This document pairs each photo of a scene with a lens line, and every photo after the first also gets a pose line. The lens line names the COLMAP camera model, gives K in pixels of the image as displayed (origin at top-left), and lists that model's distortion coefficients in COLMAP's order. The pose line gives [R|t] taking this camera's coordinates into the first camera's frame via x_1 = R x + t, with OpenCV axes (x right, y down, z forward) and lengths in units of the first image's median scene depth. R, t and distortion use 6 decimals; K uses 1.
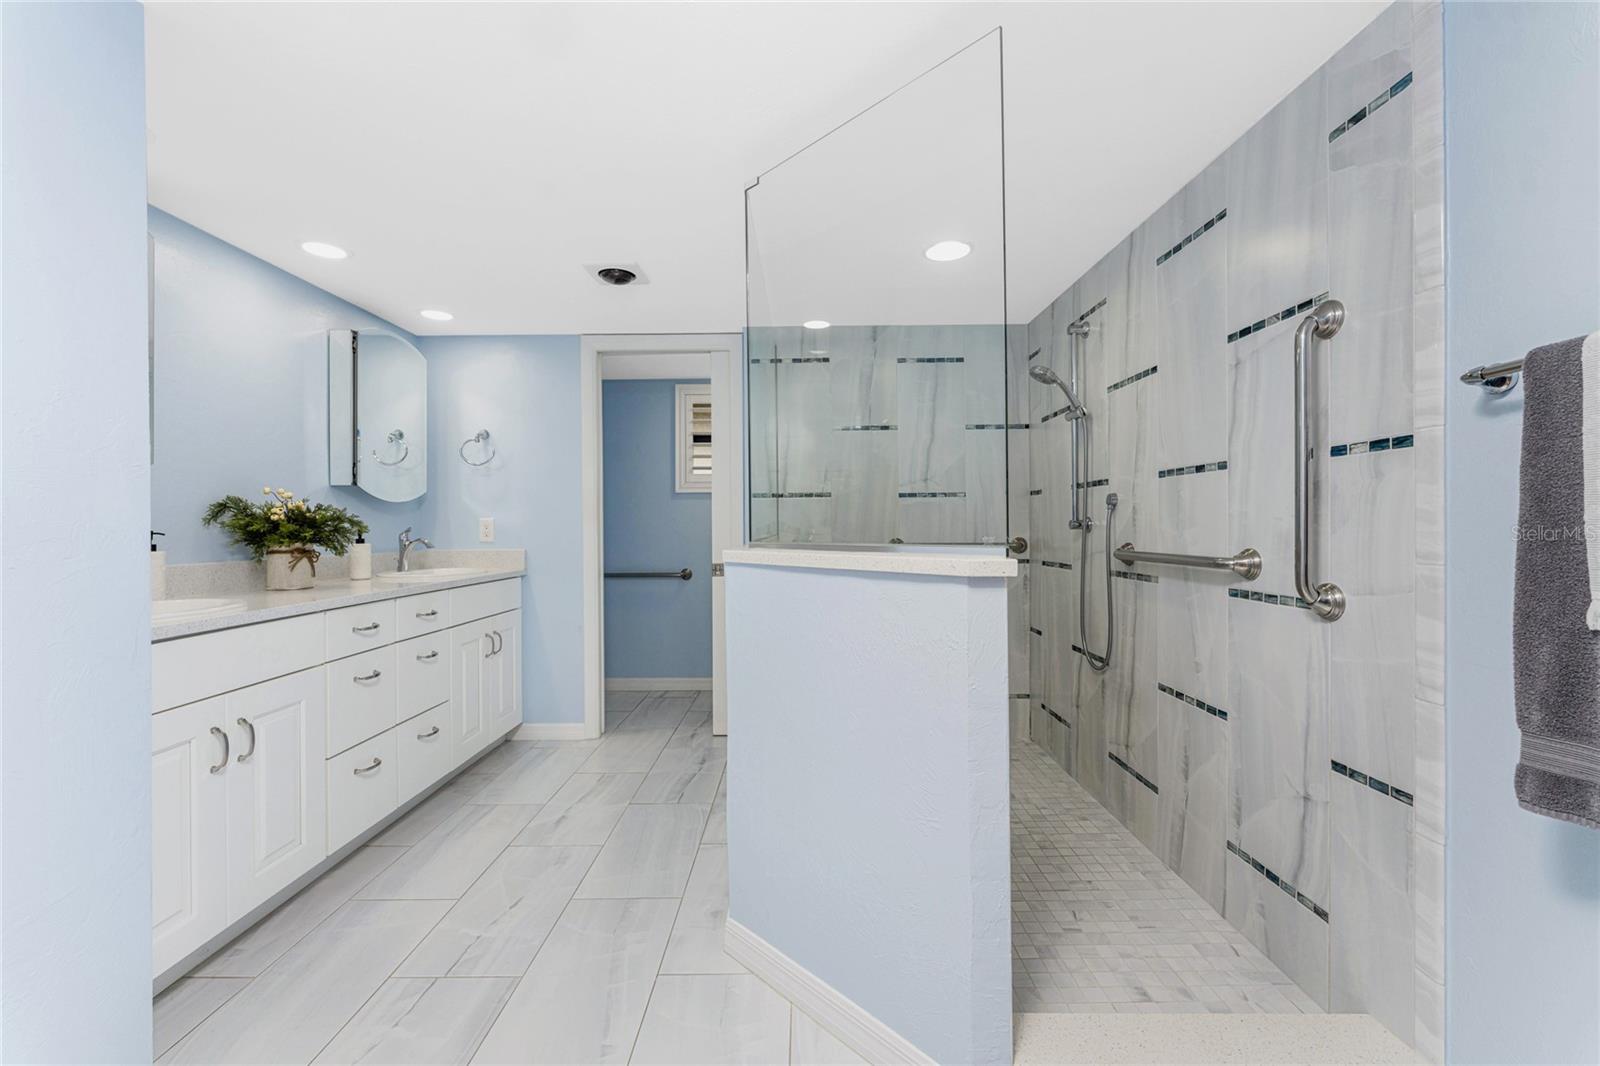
lens RADIAL K [[640.8, 0, 804.0], [0, 640.8, 526.8], [0, 0, 1]] dist [0.003488, -0.001148]
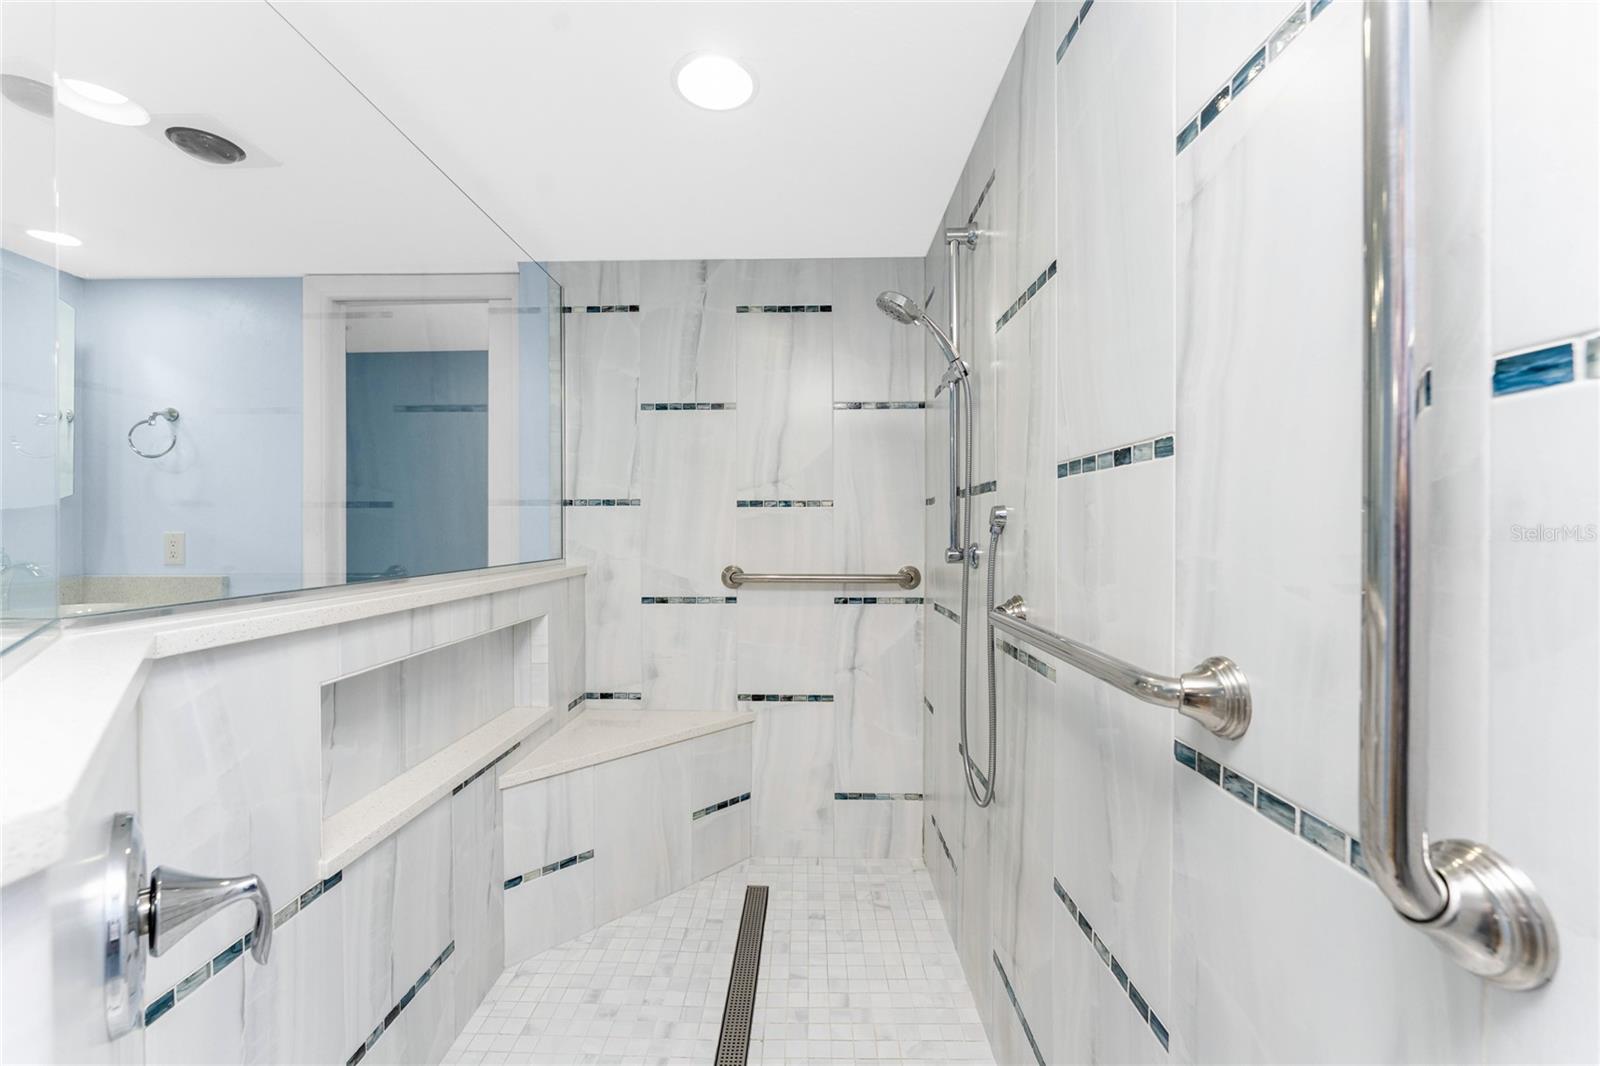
lens RADIAL K [[640.8, 0, 796.0], [0, 640.8, 529.8], [0, 0, 1]] dist [0.003488, -0.001148]
pose [[0.999810, 0.007957, -0.017784, 0.235109], [-0.007979, 0.999968, -0.001151, -0.021466], [0.017775, 0.001293, 0.999841, 0.321778]]
